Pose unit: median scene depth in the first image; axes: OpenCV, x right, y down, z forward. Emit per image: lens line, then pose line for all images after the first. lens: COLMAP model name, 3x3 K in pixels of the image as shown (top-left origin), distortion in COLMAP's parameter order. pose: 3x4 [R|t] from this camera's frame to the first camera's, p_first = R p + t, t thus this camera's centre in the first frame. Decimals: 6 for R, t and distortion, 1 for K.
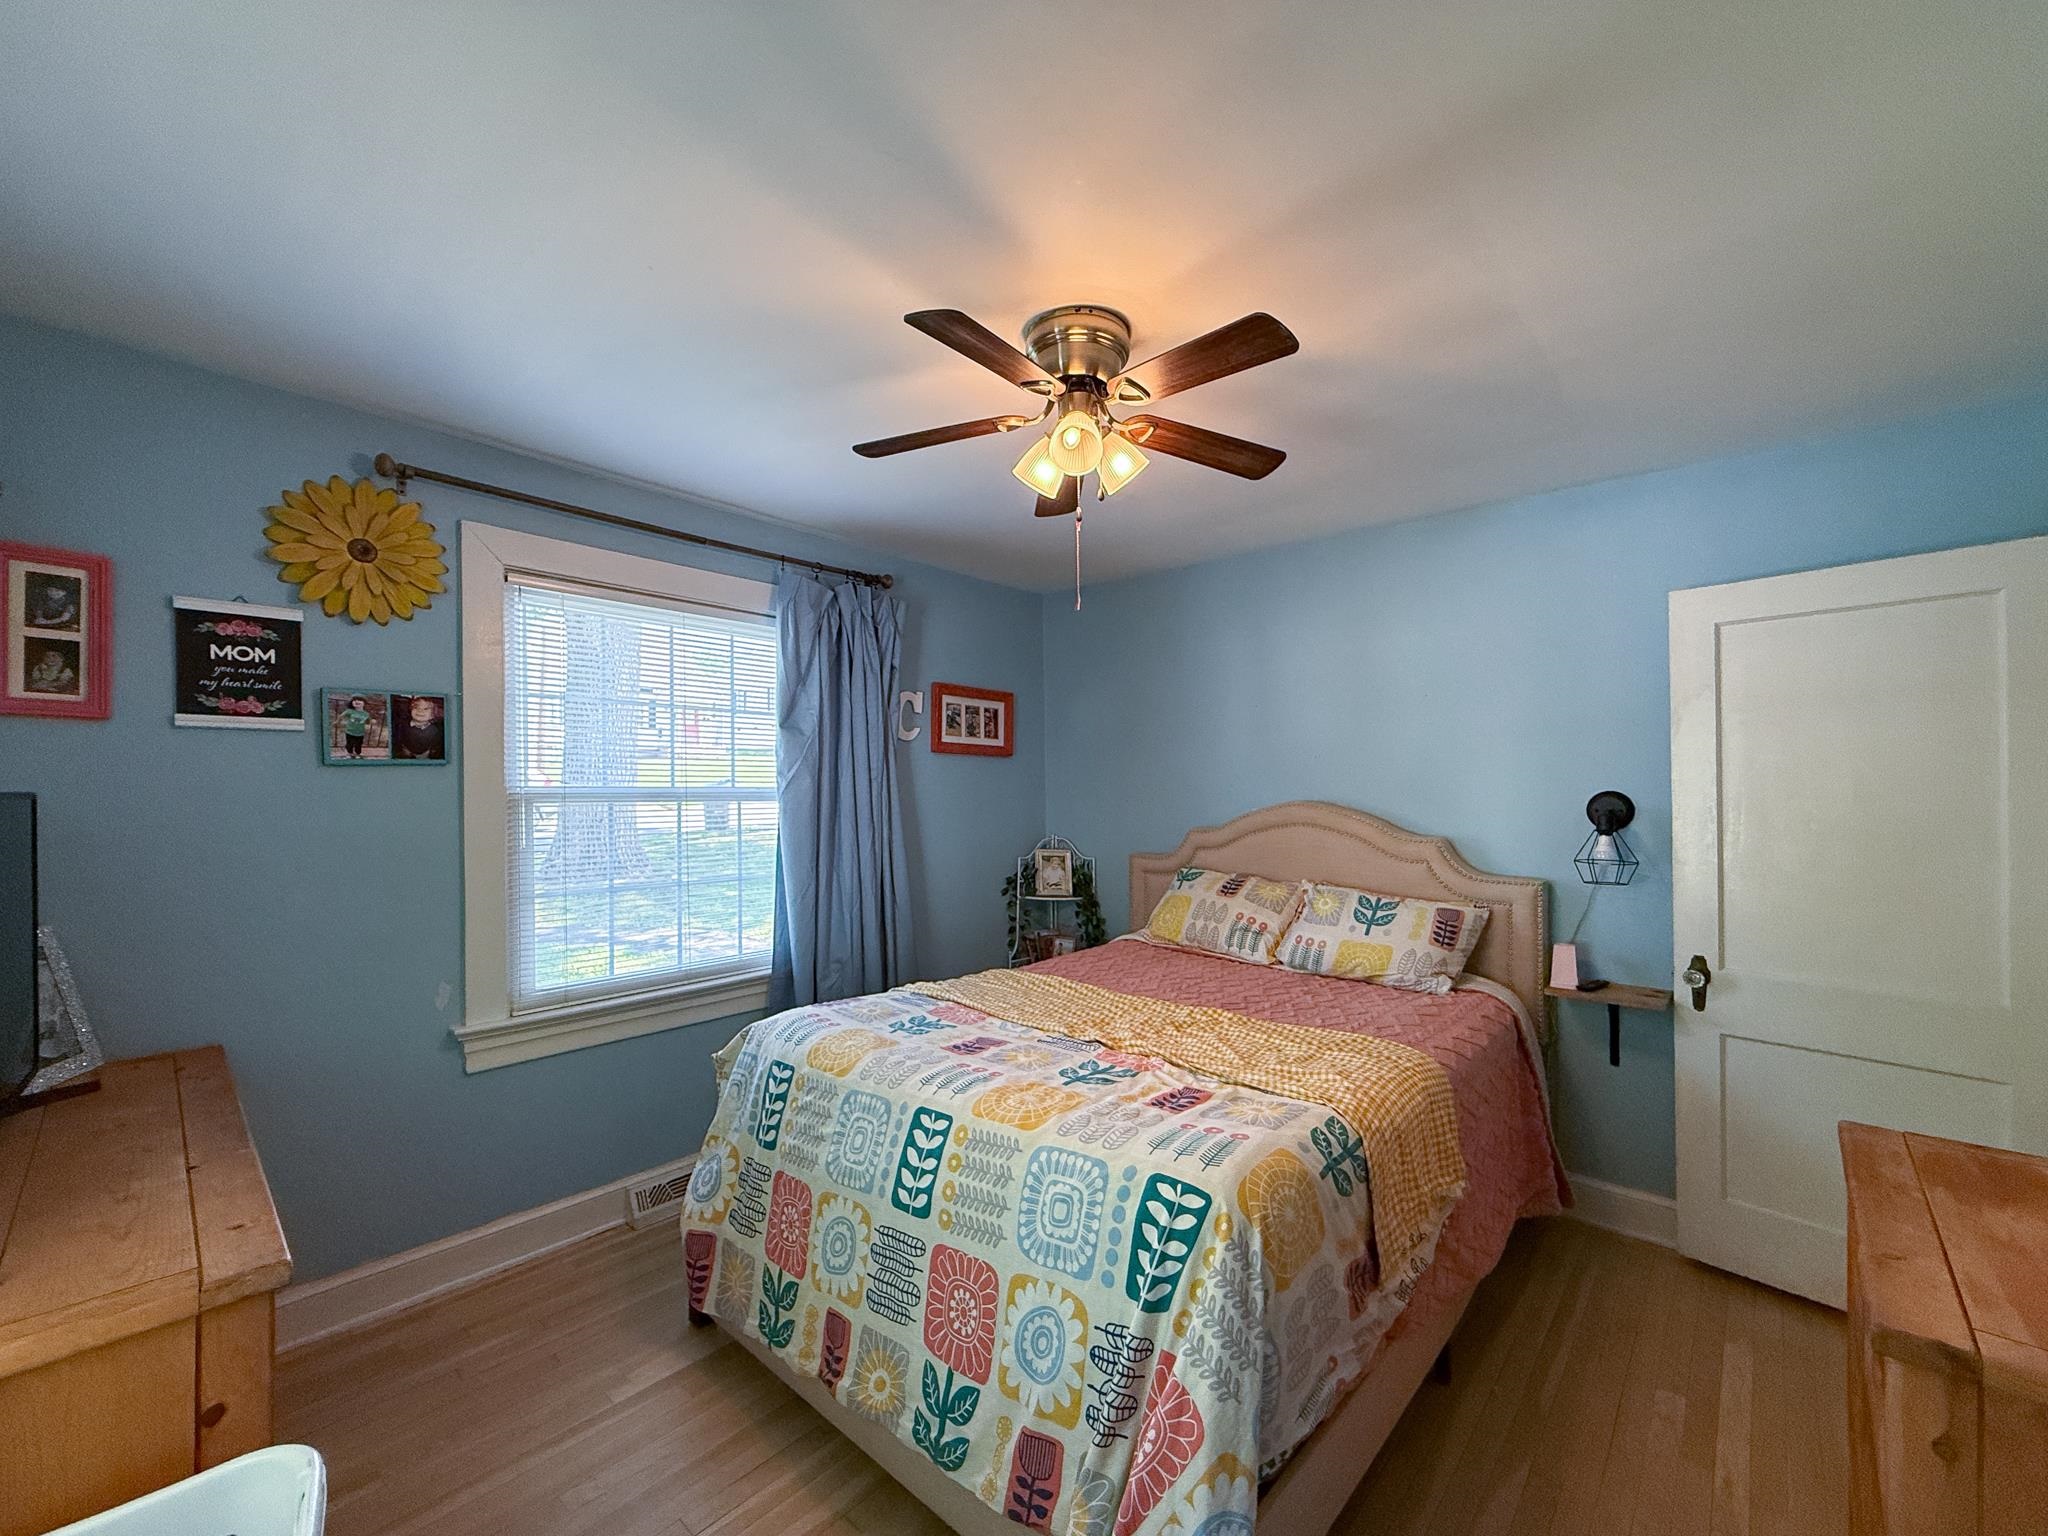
lens RADIAL K [[817.6, 0, 1022.9], [0, 817.6, 779.8], [0, 0, 1]] dist [-0.000546, -0.000114]
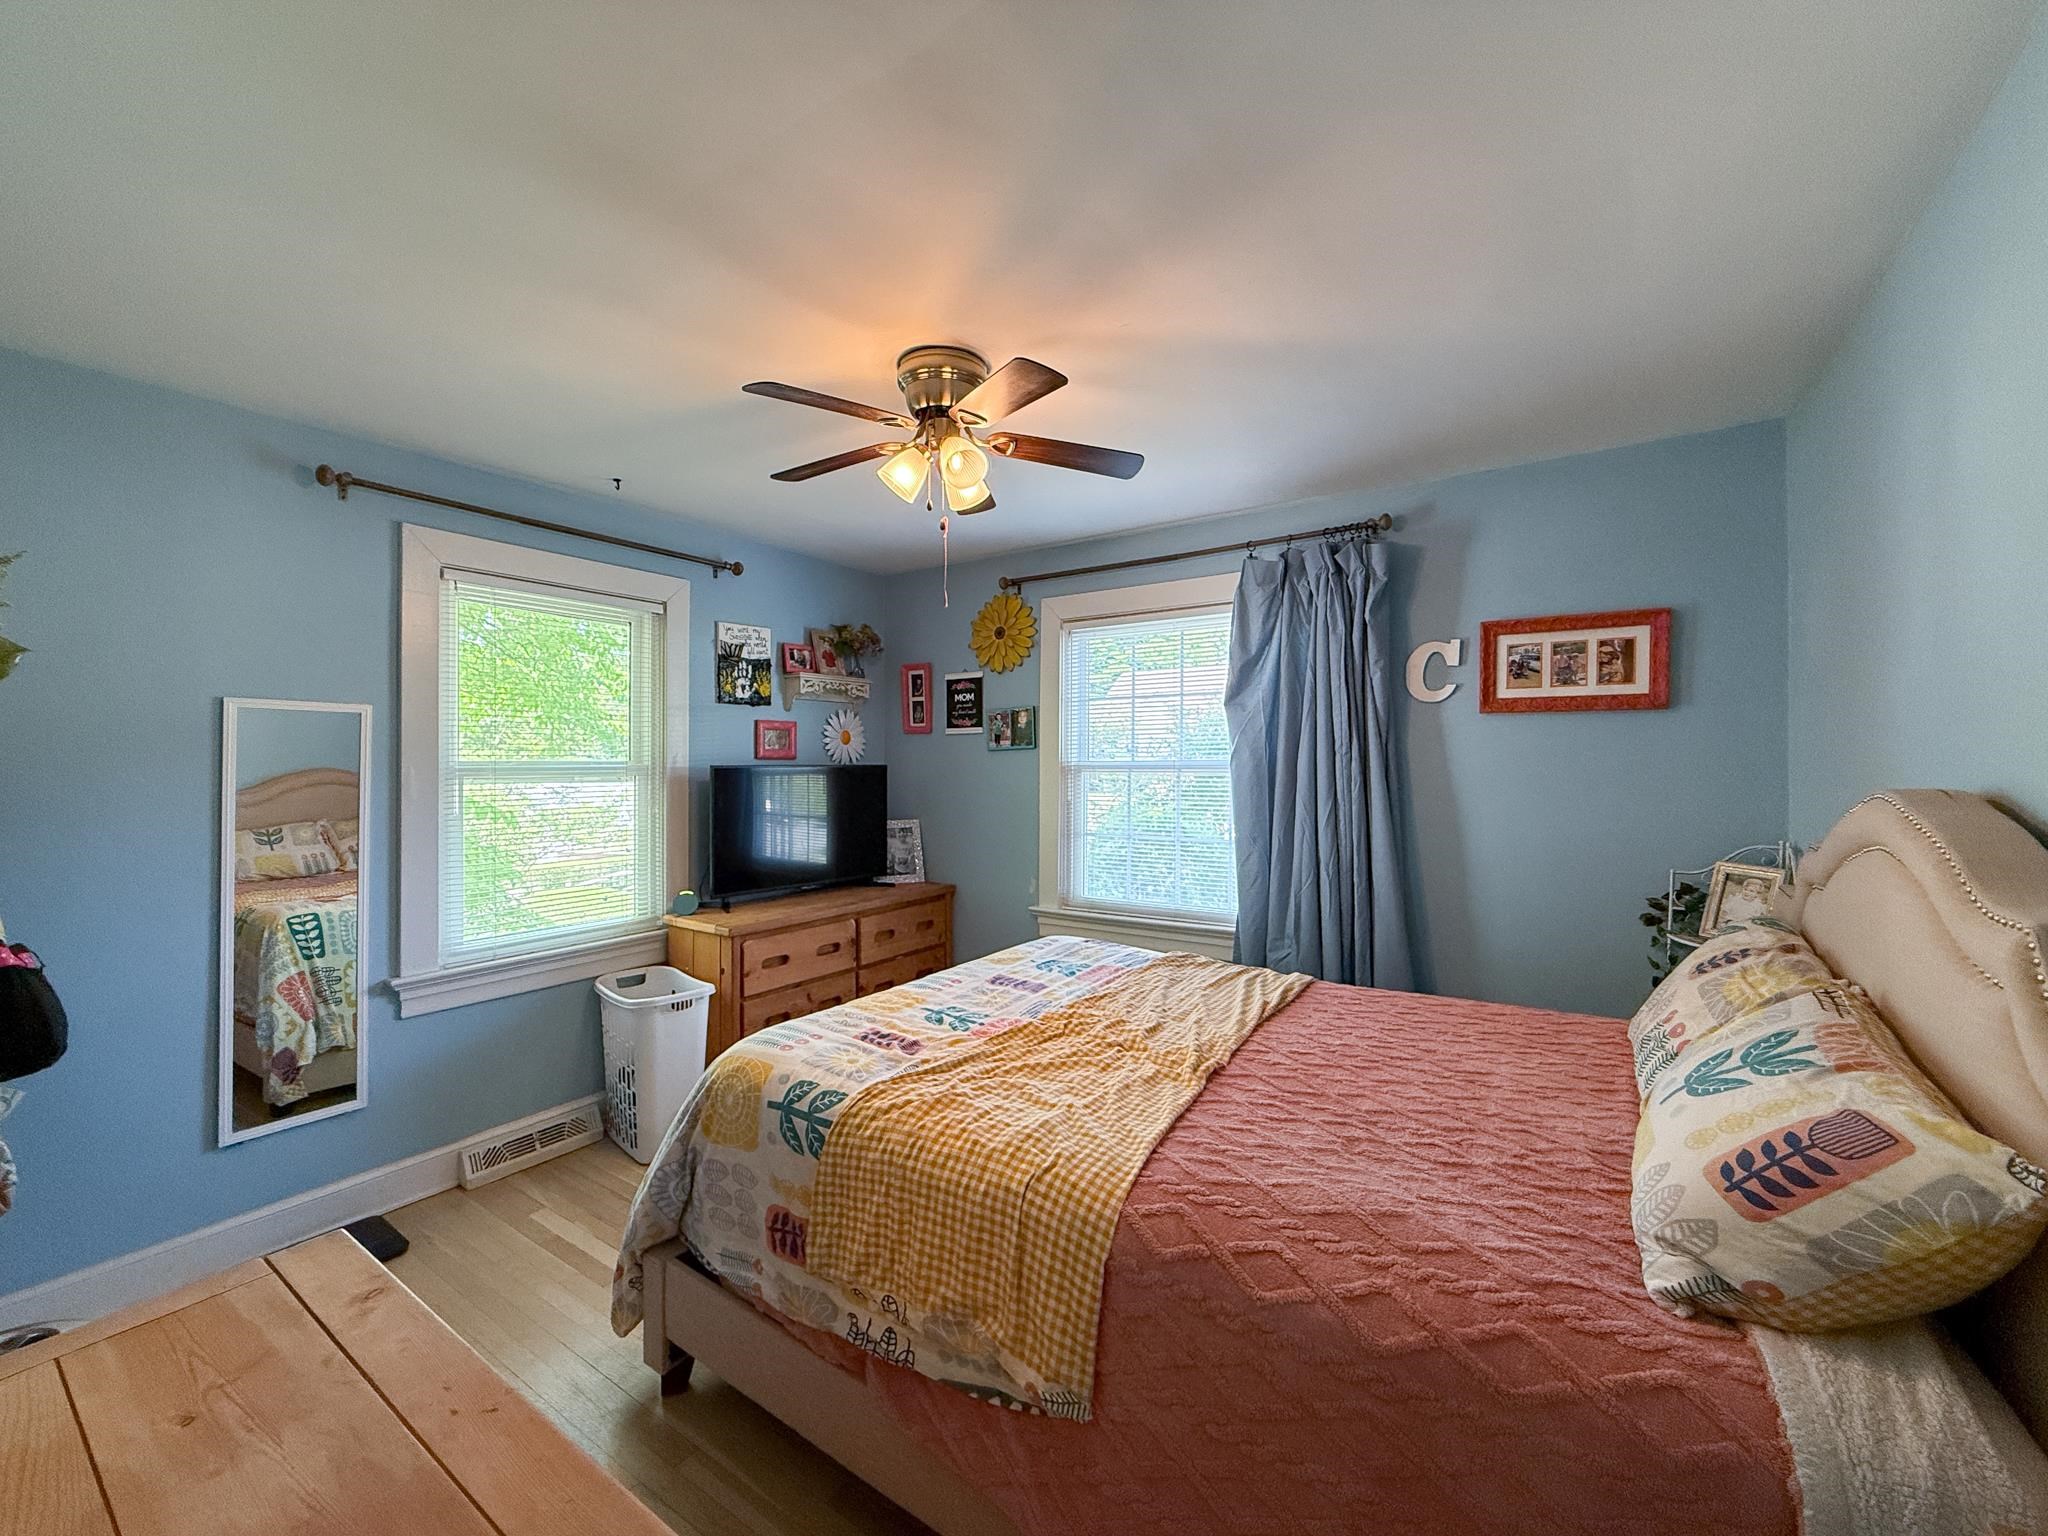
lens RADIAL K [[817.6, 0, 1022.6], [0, 817.6, 766.0], [0, 0, 1]] dist [-0.000546, -0.000114]
pose [[0.141405, 0.001182, -0.989951, 0.968619], [0.014574, 0.999888, 0.003276, 0.011574], [0.989844, -0.014890, 0.141372, 0.754757]]
